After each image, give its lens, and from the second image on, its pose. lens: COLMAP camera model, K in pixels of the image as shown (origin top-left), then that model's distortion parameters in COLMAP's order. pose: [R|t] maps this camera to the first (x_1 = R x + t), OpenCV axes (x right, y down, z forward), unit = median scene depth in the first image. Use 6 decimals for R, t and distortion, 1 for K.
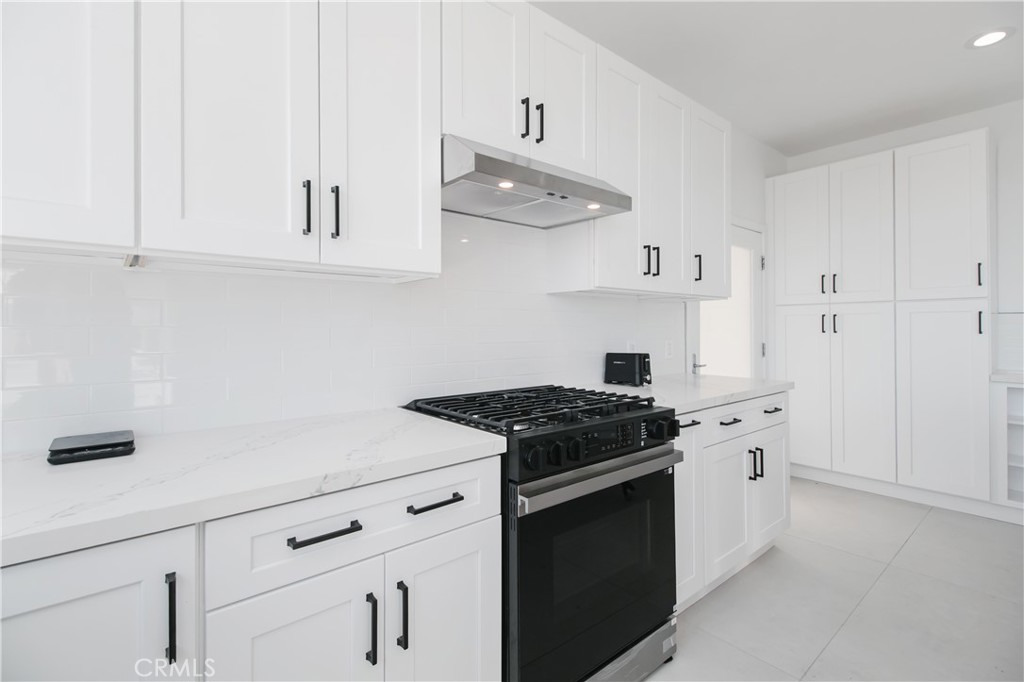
lens RADIAL K [[445.8, 0, 512.6], [0, 445.8, 331.5], [0, 0, 1]] dist [0.003479, -0.003609]
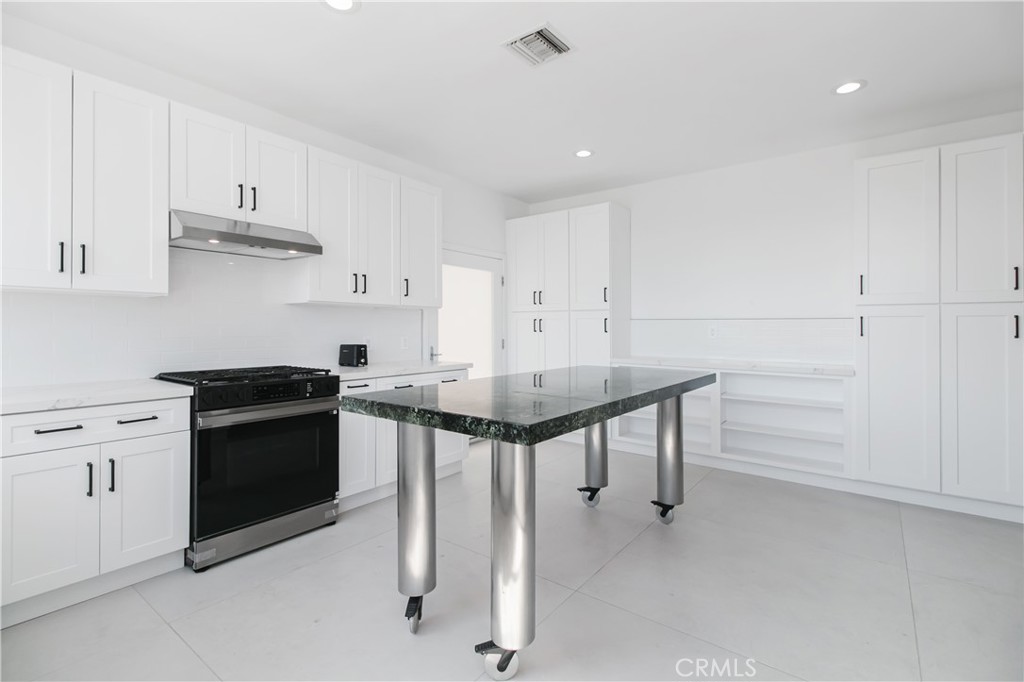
lens RADIAL K [[445.8, 0, 512.6], [0, 445.8, 331.5], [0, 0, 1]] dist [0.003479, -0.003609]
pose [[0.974953, 0.002880, 0.222391, 0.544844], [-0.002813, 0.999996, -0.000617, 0.005526], [-0.222392, -0.000024, 0.974957, -0.680808]]
